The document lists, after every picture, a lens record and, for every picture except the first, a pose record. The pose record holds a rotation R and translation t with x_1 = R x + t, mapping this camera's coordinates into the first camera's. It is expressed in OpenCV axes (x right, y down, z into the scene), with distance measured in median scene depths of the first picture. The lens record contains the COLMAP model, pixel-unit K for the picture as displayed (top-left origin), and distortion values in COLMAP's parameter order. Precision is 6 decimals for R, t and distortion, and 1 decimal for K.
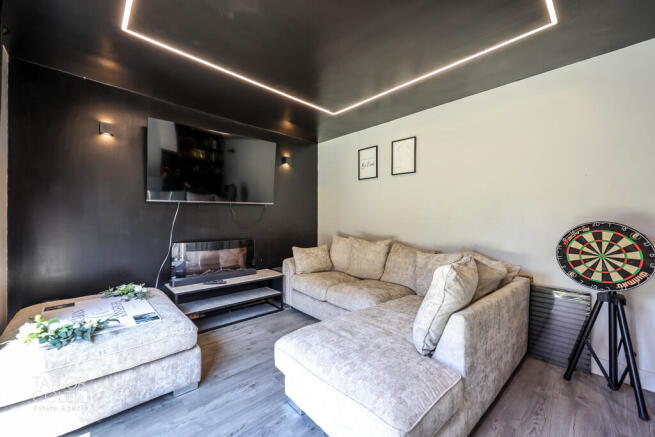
lens RADIAL K [[265.1, 0, 323.3], [0, 265.1, 218.3], [0, 0, 1]] dist [-0.001517, -0.000344]
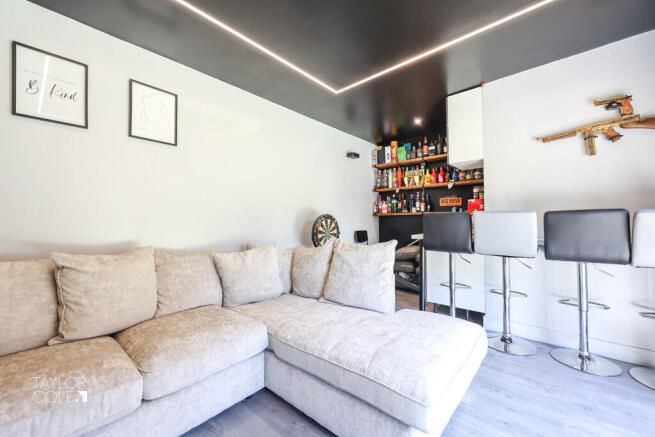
lens RADIAL K [[265.1, 0, 323.3], [0, 265.1, 218.3], [0, 0, 1]] dist [-0.001517, -0.000344]
pose [[-0.117215, -0.004312, 0.993097, -0.707614], [-0.001152, 0.999990, 0.004206, 0.032160], [-0.993106, -0.000651, -0.117219, 1.206448]]
